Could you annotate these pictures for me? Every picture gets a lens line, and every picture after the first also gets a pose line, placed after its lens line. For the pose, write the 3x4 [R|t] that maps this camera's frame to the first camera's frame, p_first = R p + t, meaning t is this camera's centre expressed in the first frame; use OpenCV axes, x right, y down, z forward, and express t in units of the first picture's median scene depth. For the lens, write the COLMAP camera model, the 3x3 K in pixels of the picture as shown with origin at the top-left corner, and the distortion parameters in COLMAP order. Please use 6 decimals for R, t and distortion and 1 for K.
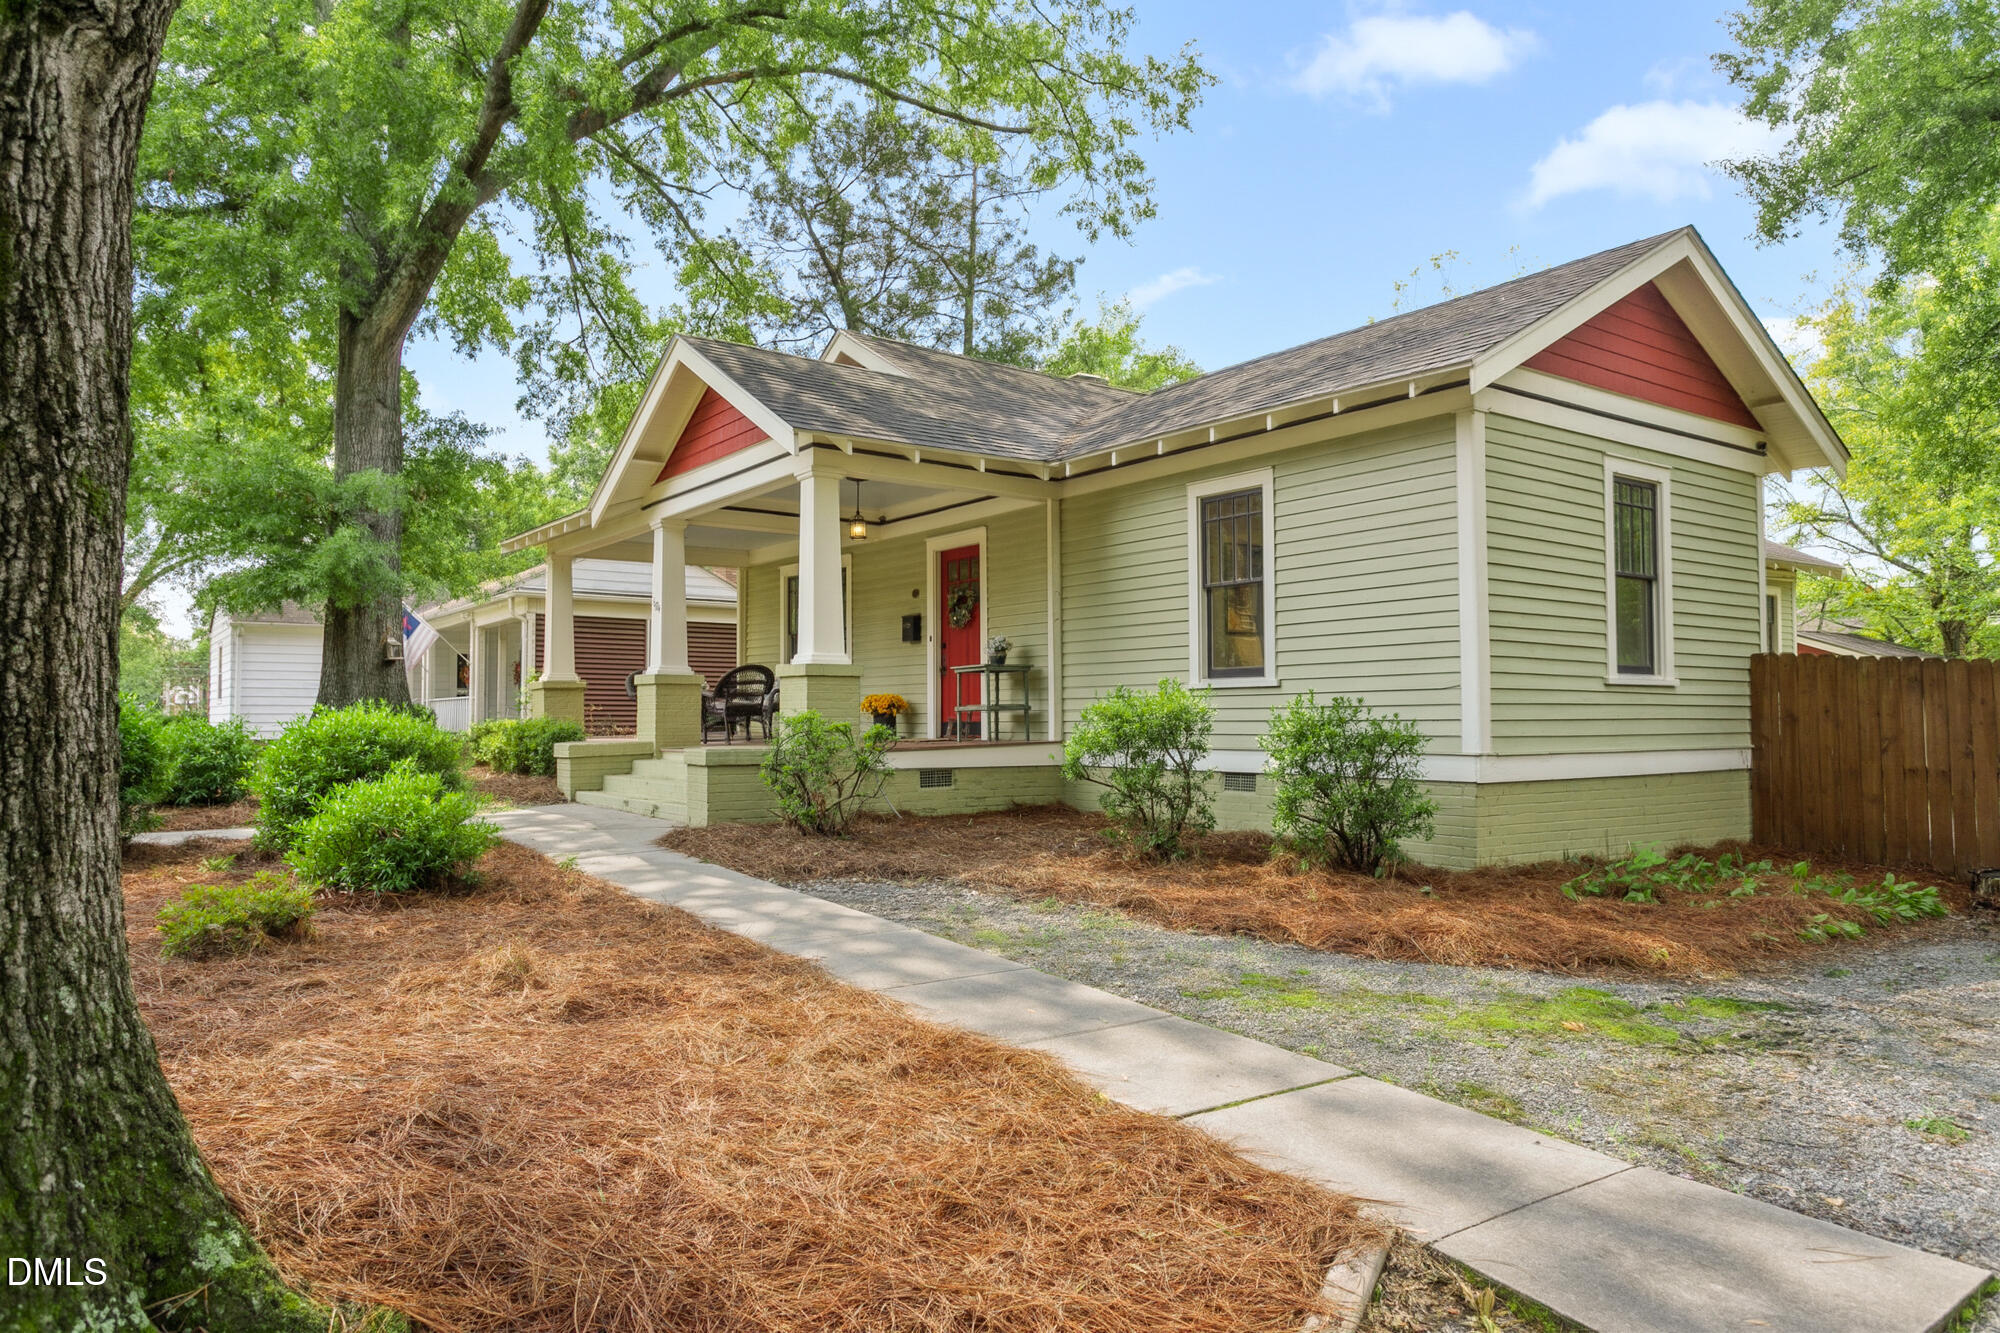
lens RADIAL K [[1342.5, 0, 1000.0], [0, 1342.5, 666.5], [0, 0, 1]] dist [-0.001075, -0.000123]
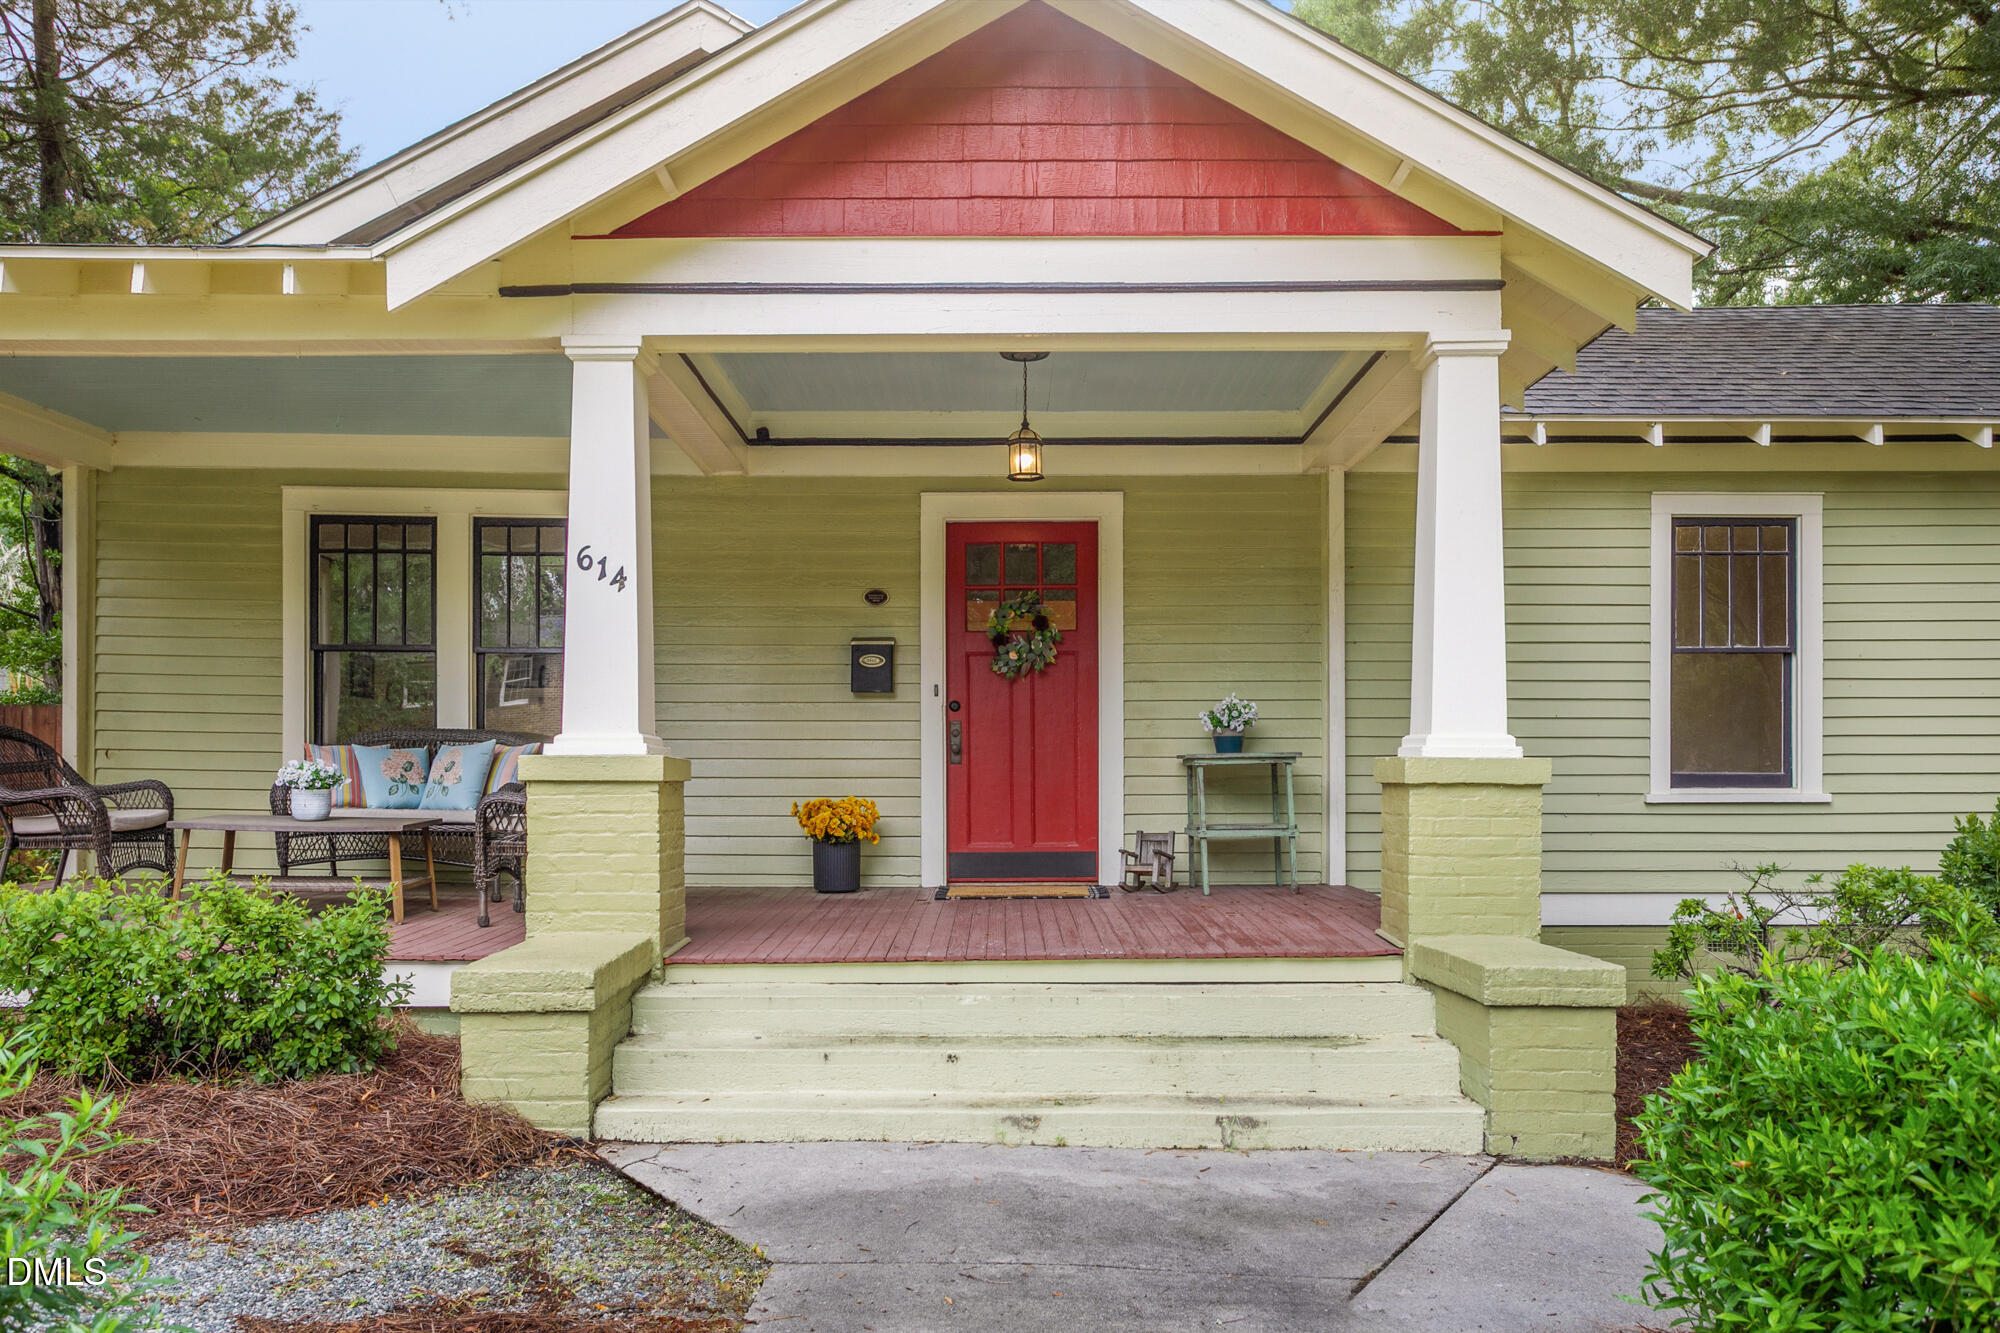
lens RADIAL K [[1585.5, 0, 1000.8], [0, 1585.5, 749.9], [0, 0, 1]] dist [0.006068, 0.001729]
pose [[0.589974, 0.023028, 0.807094, -0.548858], [-0.036519, 0.999331, -0.001818, 0.001923], [-0.806596, -0.028402, 0.590421, 0.657390]]
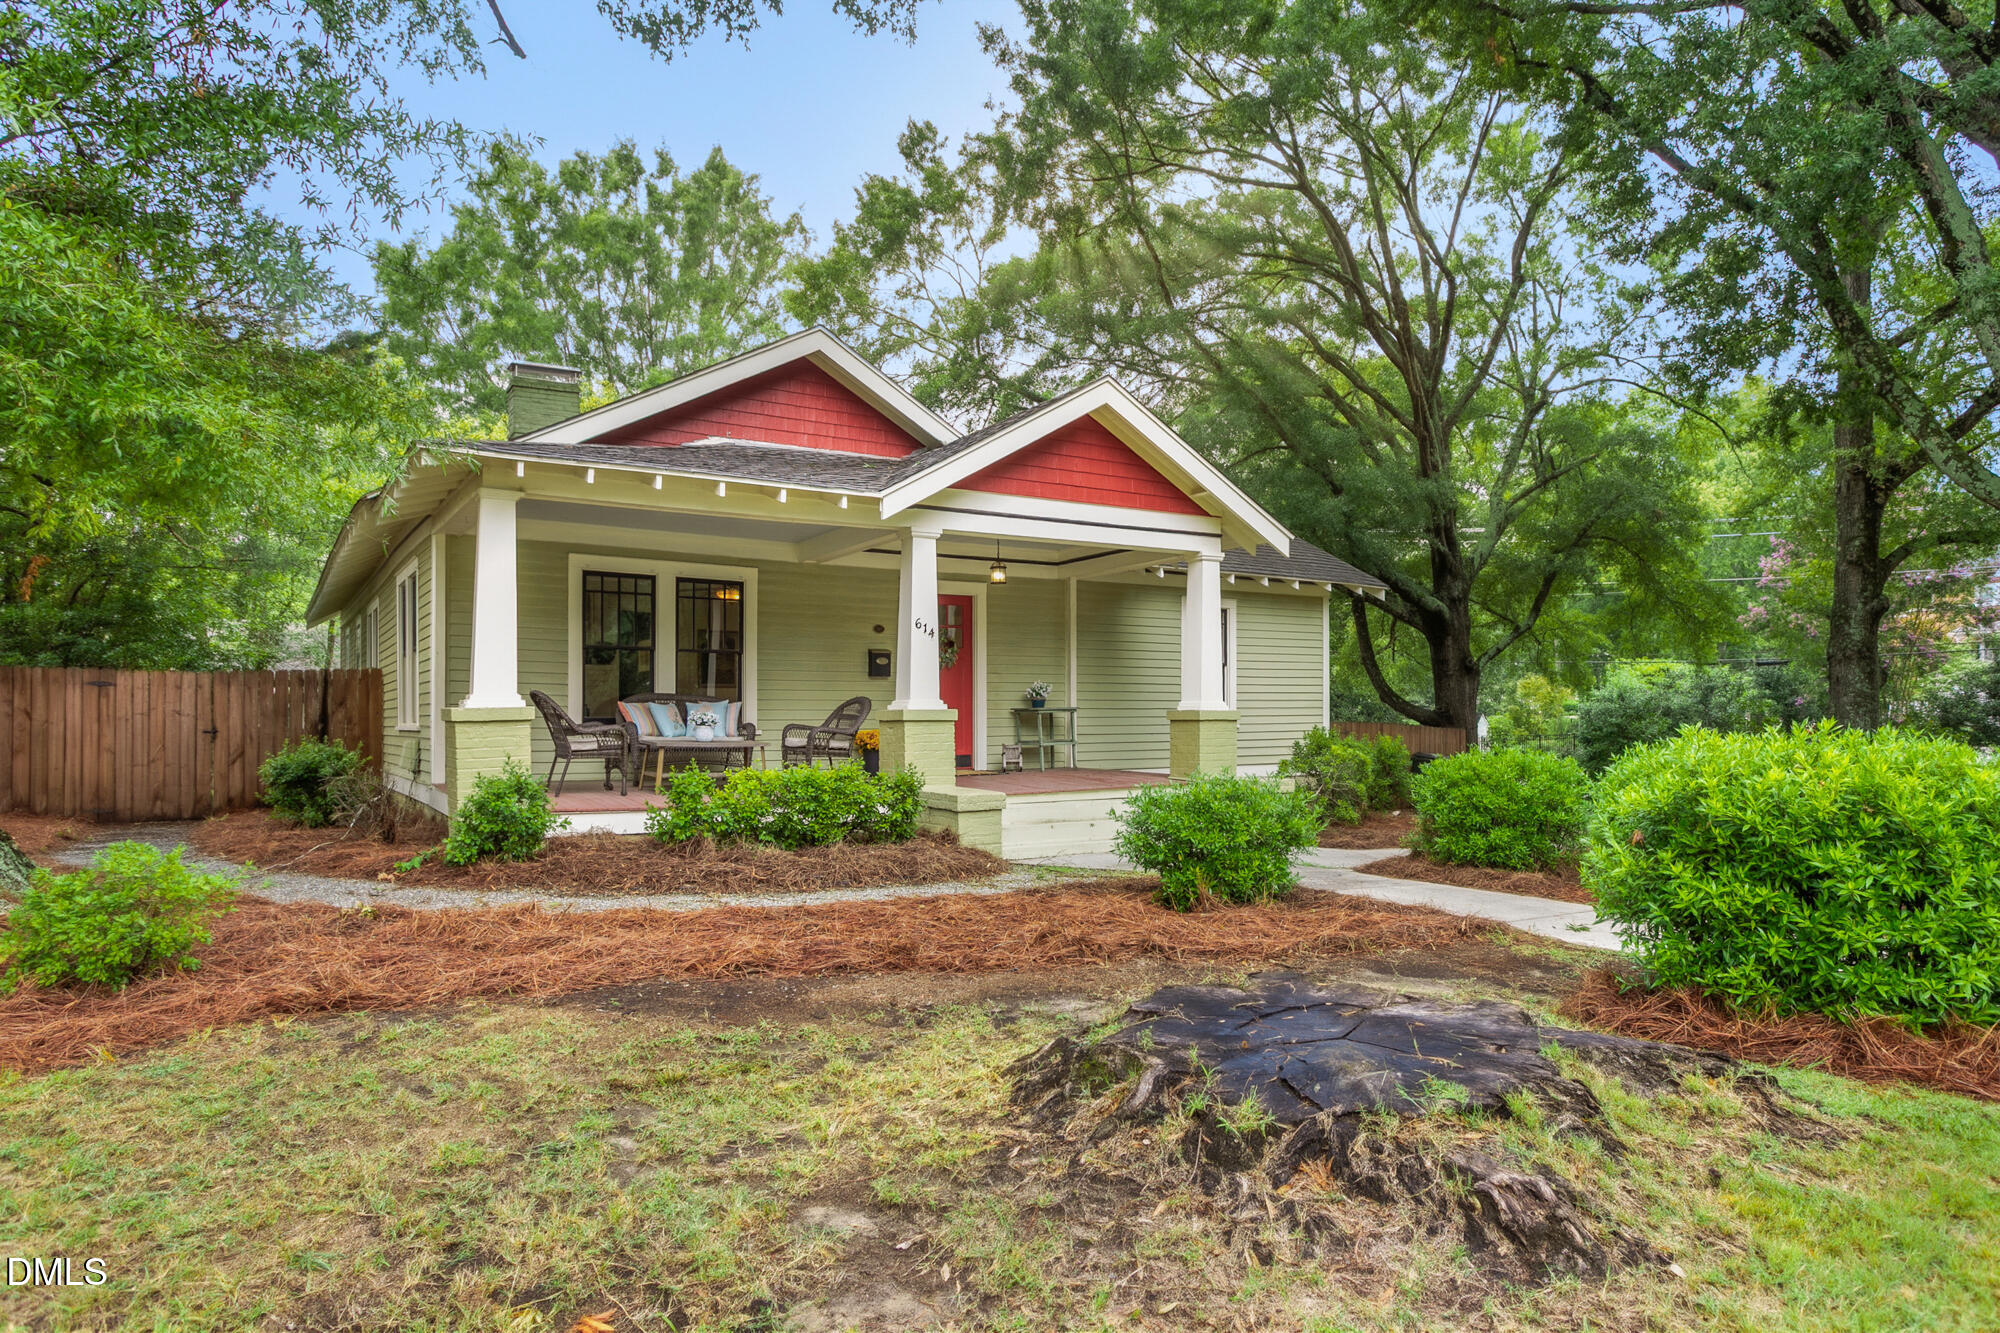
lens RADIAL K [[1257.3, 0, 1049.9], [0, 1257.3, 671.9], [0, 0, 1]] dist [-0.000777, -0.000098]
pose [[0.041359, 0.046363, 0.998068, -1.061845], [-0.032544, 0.998455, -0.045032, 0.016667], [-0.998614, -0.030619, 0.042804, 0.893739]]
